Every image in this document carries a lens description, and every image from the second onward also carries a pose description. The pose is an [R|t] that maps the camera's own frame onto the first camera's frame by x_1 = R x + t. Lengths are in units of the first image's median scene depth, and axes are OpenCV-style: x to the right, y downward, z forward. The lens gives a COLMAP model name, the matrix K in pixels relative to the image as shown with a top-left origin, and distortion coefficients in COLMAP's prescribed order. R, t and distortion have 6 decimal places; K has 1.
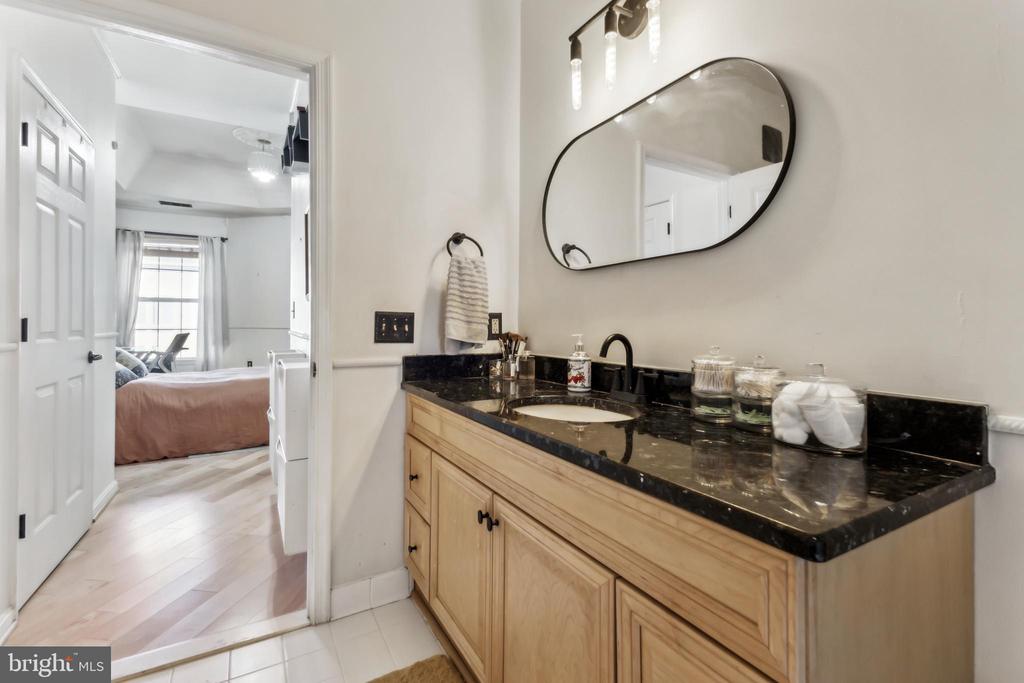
lens RADIAL K [[462.9, 0, 530.1], [0, 462.9, 322.5], [0, 0, 1]] dist [0.002923, 0.000010]
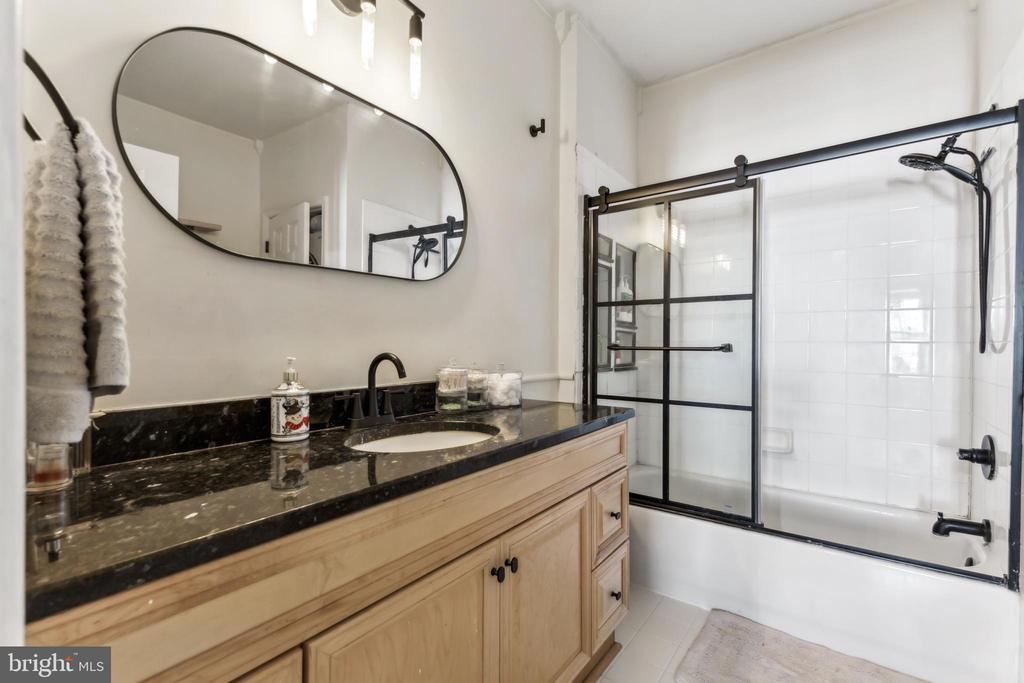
lens RADIAL K [[462.9, 0, 511.5], [0, 462.9, 340.7], [0, 0, 1]] dist [0.002923, 0.000010]
pose [[-0.396160, -0.013343, 0.918085, -0.769638], [-0.014066, 0.999865, 0.008462, -0.013327], [-0.918074, -0.009562, -0.396294, 1.135826]]
